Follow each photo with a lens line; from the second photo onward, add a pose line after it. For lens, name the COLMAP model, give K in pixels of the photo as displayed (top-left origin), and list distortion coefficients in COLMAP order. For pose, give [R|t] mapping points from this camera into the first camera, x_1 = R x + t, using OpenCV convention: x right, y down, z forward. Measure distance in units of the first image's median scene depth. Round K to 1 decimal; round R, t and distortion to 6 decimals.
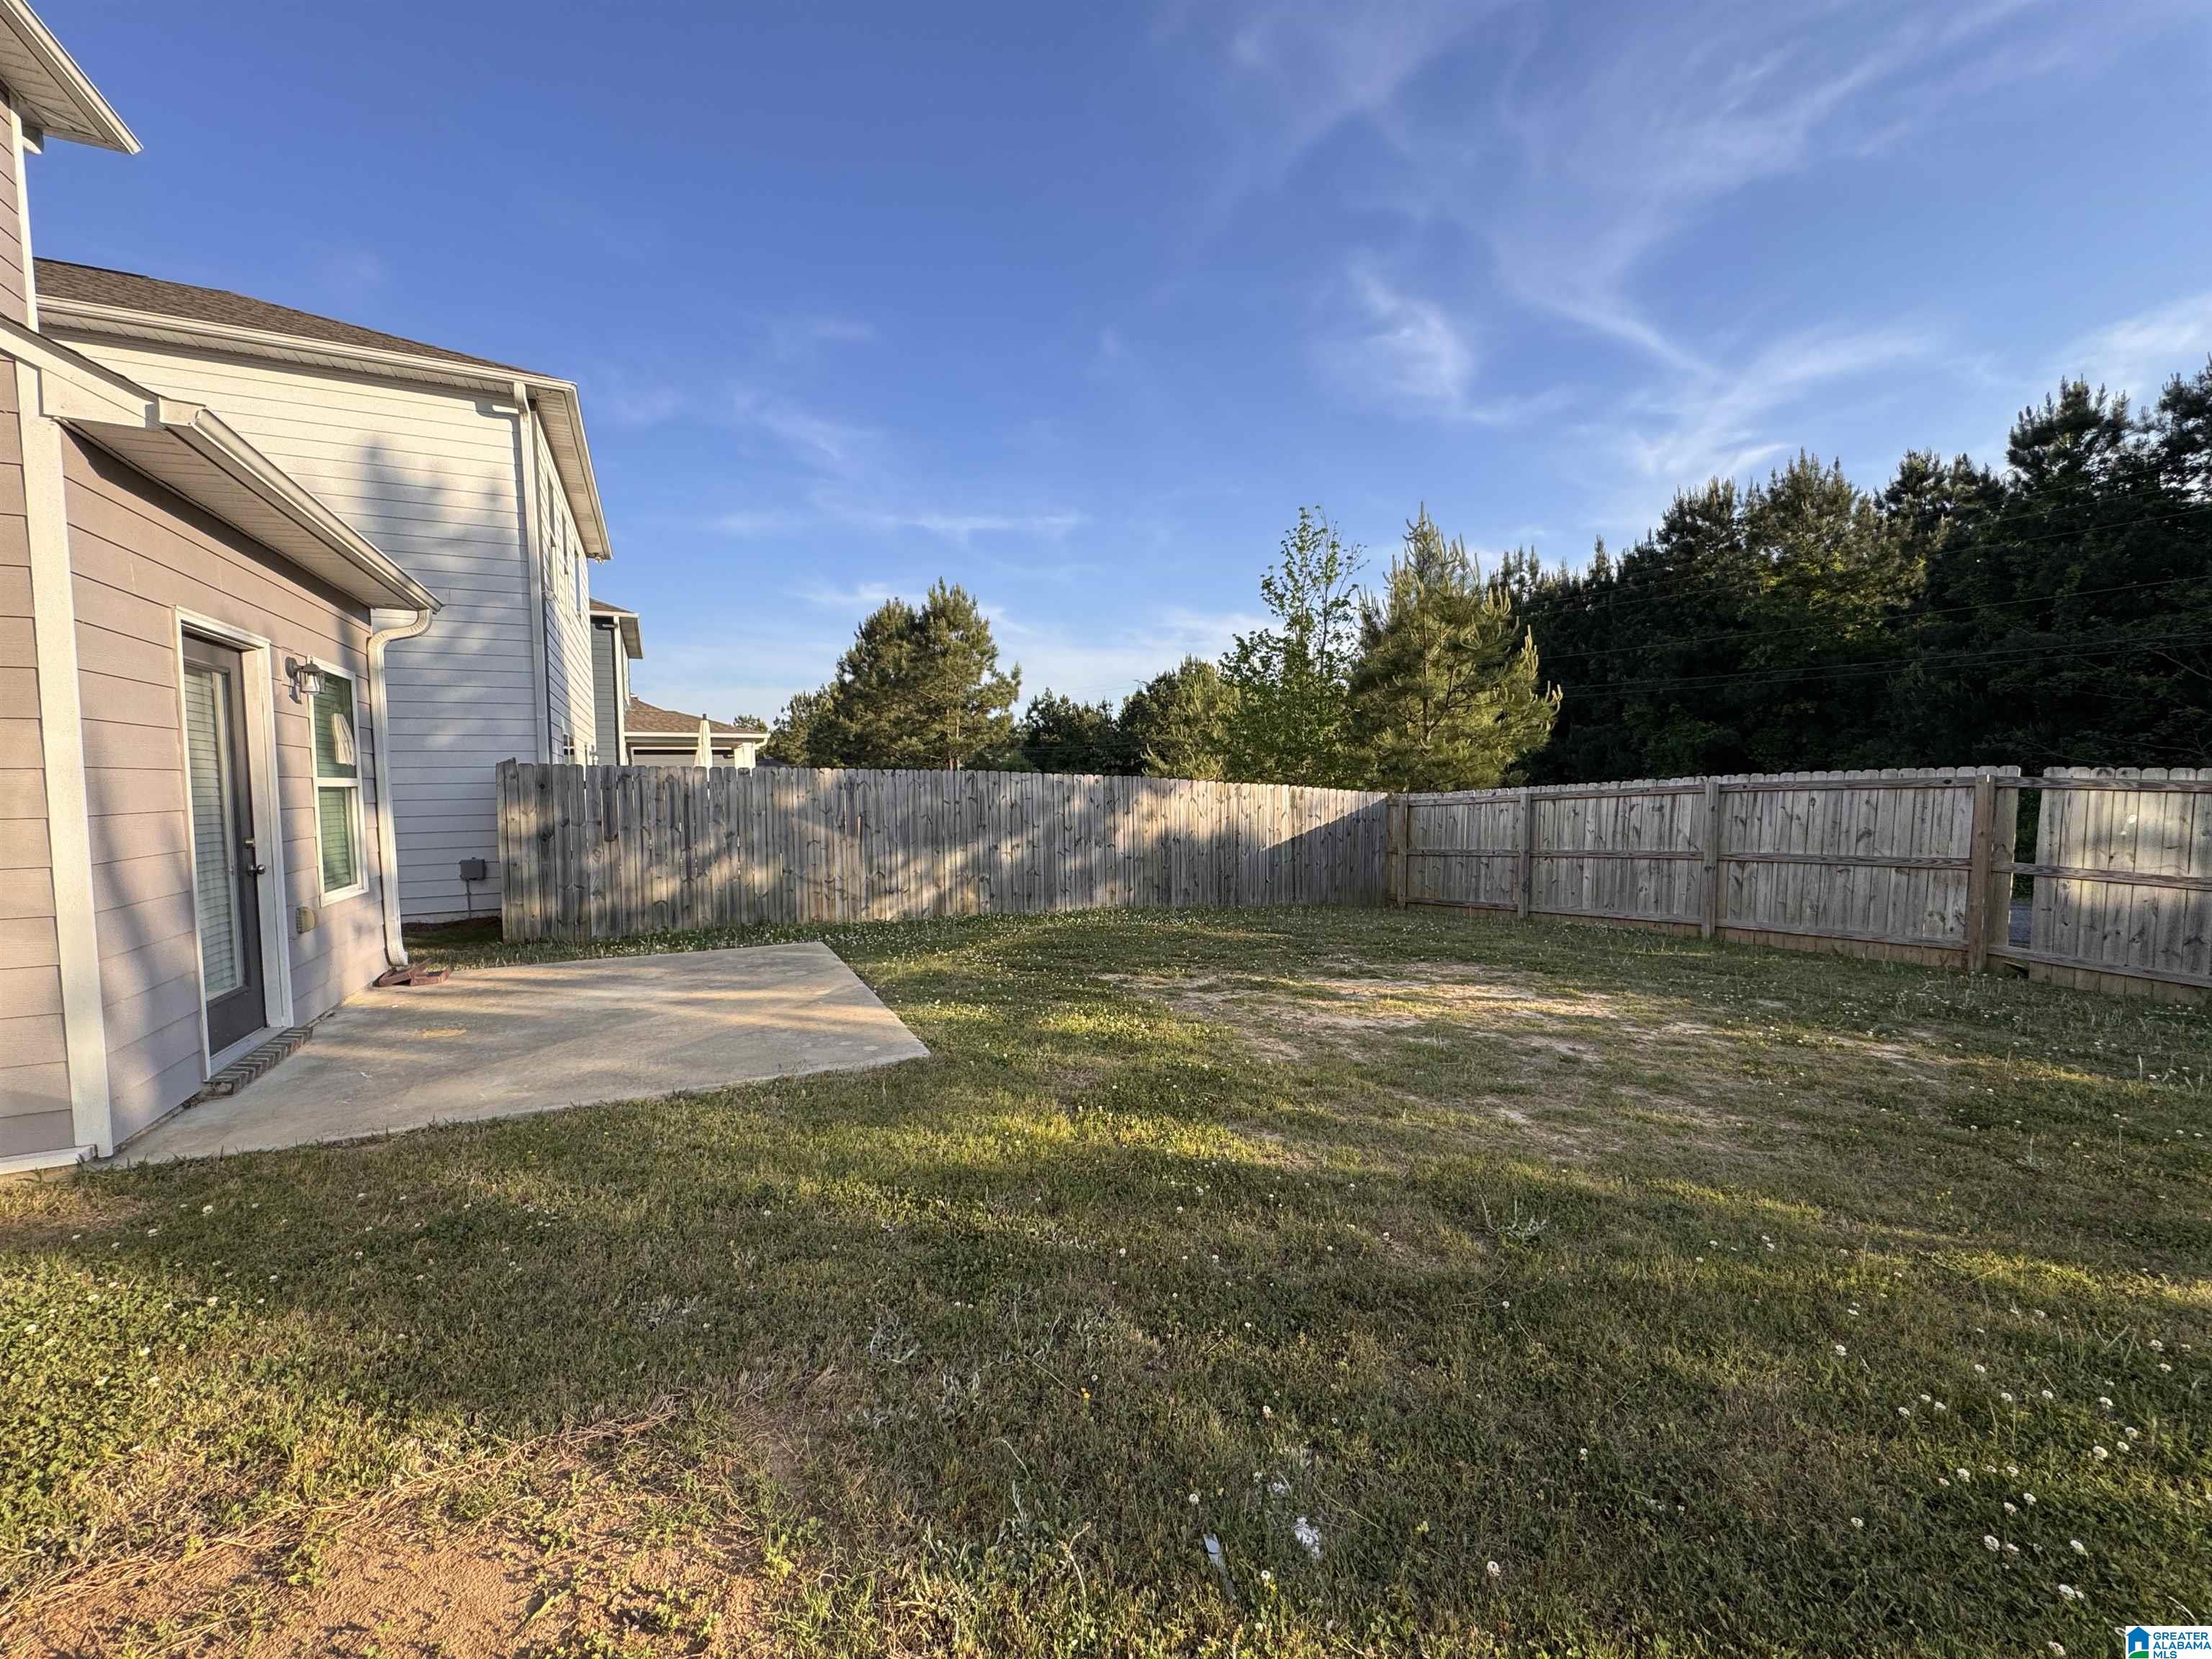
lens RADIAL K [[883.5, 0, 1098.3], [0, 883.5, 829.8], [0, 0, 1]] dist [0.002079, 0.000459]
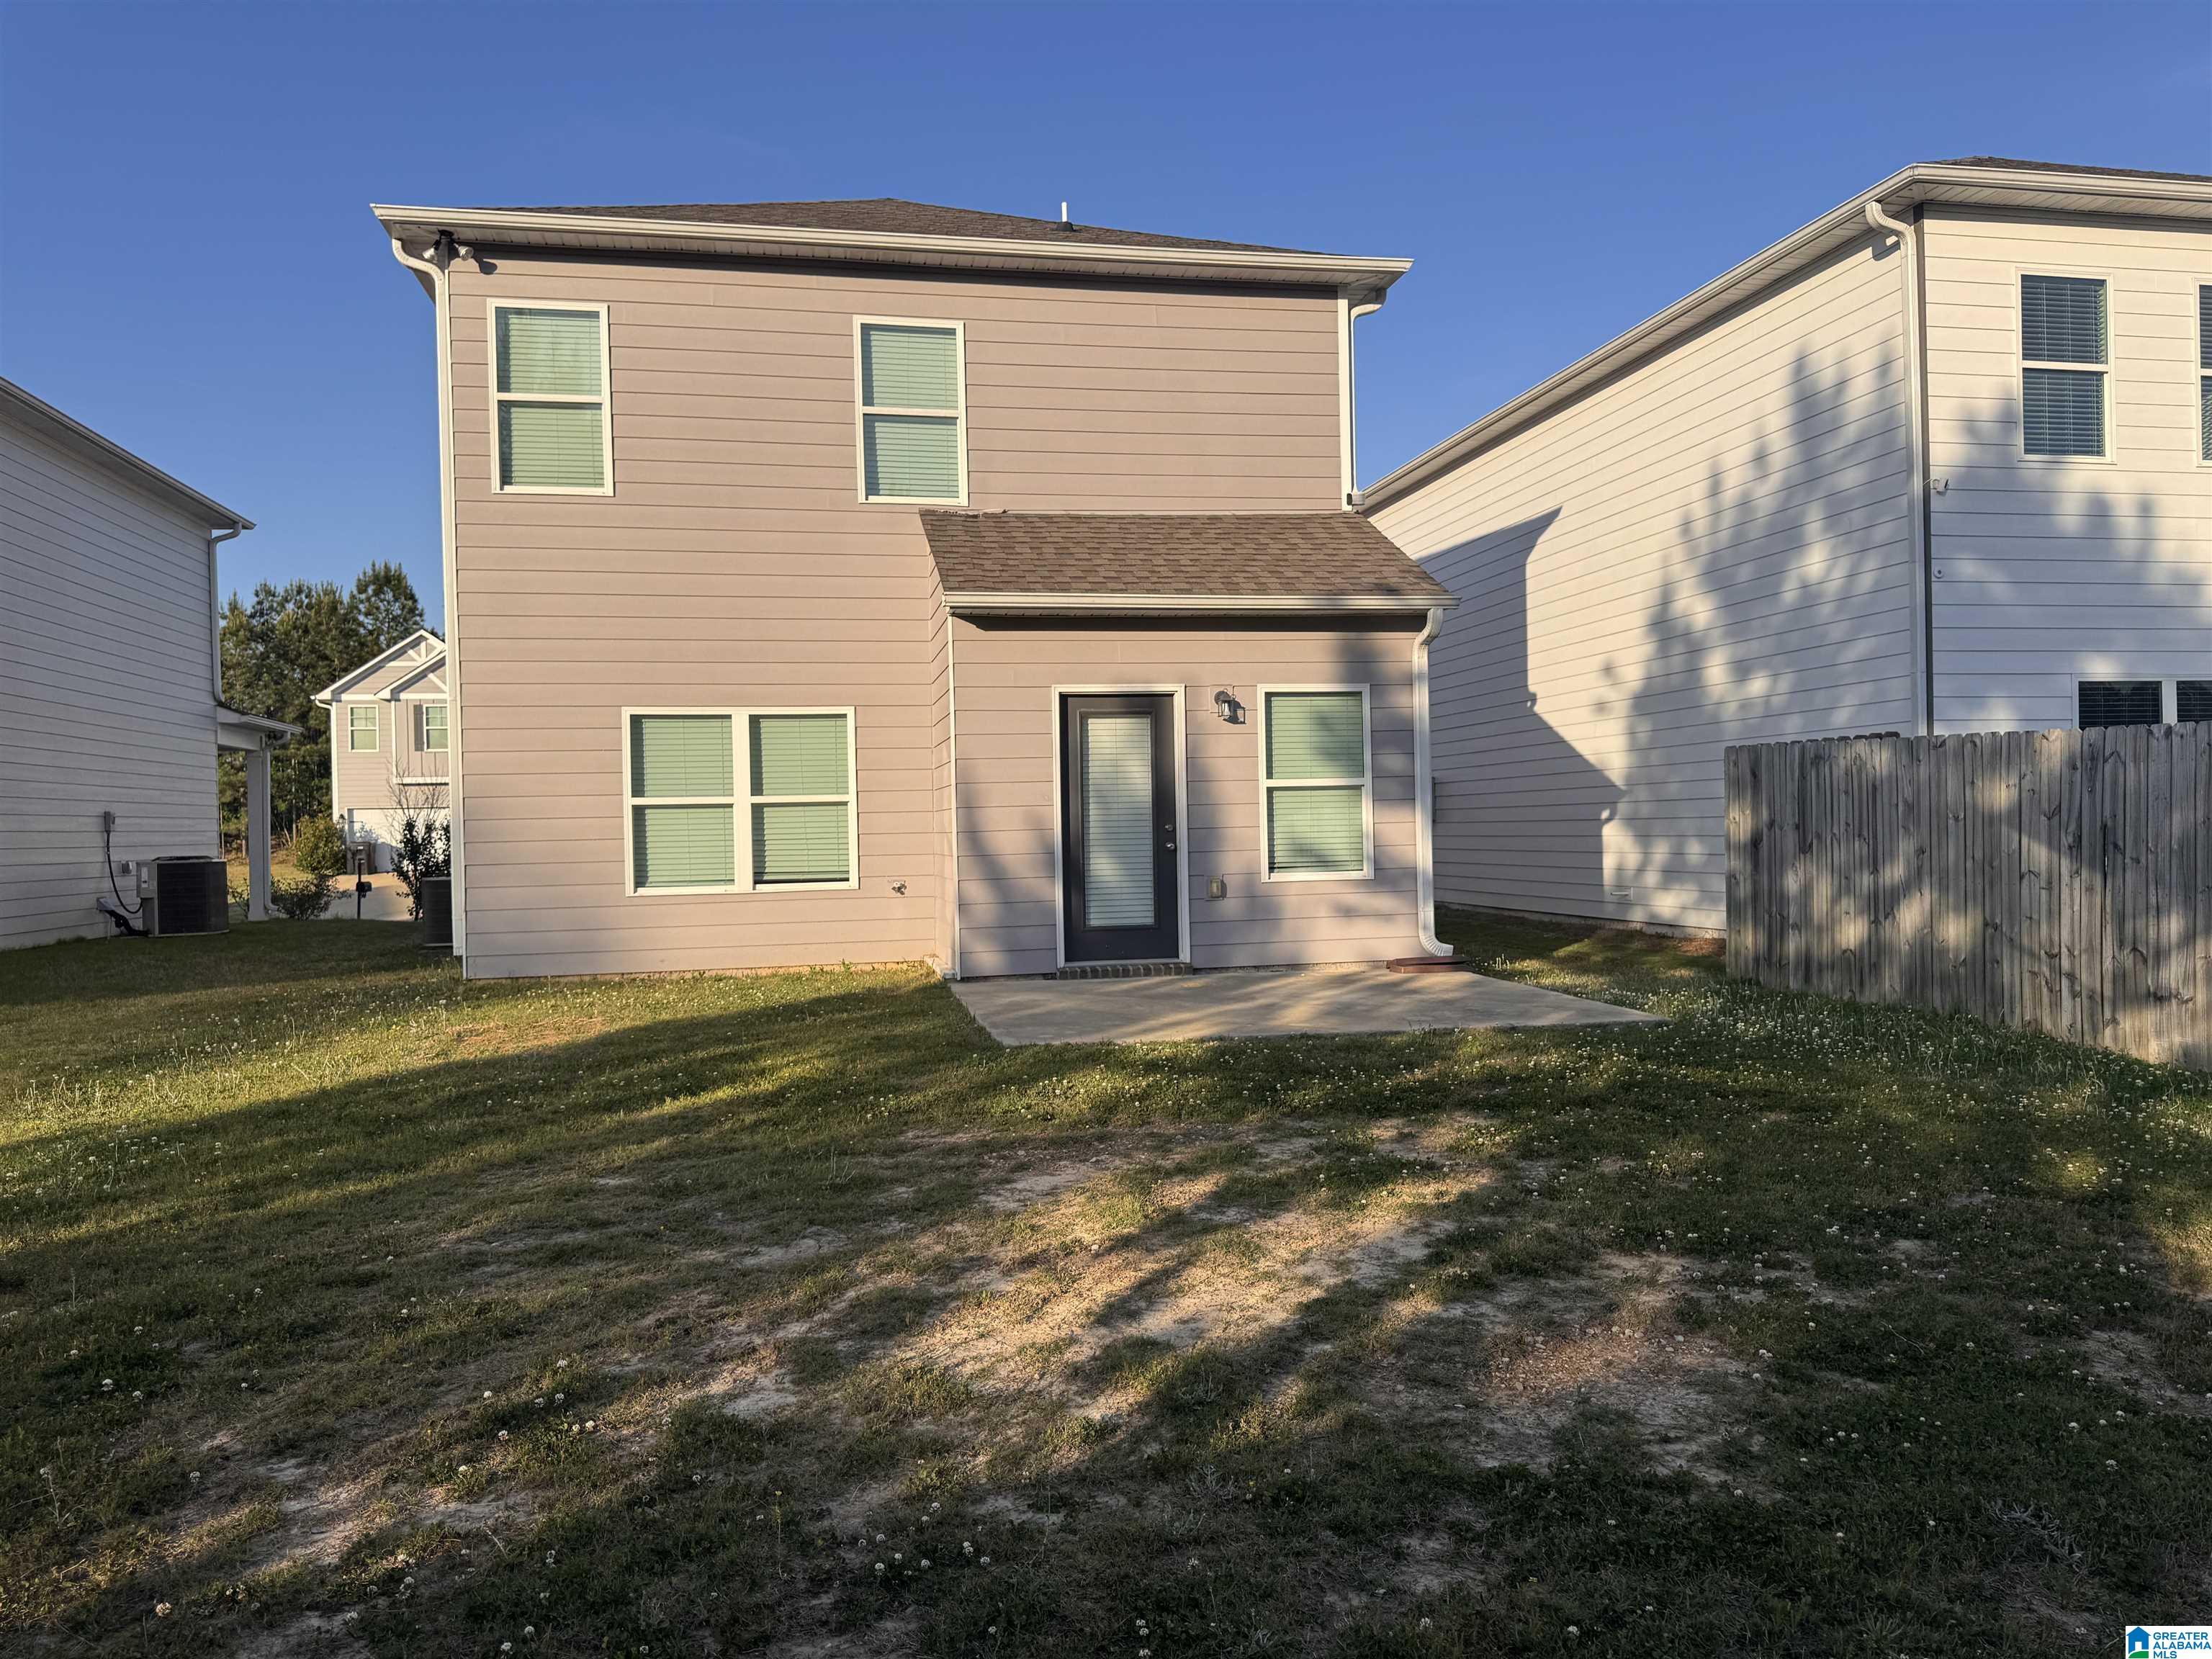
lens RADIAL K [[1562.3, 0, 1102.3], [0, 1562.3, 838.0], [0, 0, 1]] dist [0.012085, 0.002033]
pose [[-0.256785, 0.023222, -0.966190, 0.731632], [-0.031262, 0.998989, 0.032319, -0.021211], [0.965963, 0.038504, -0.255799, 0.755613]]
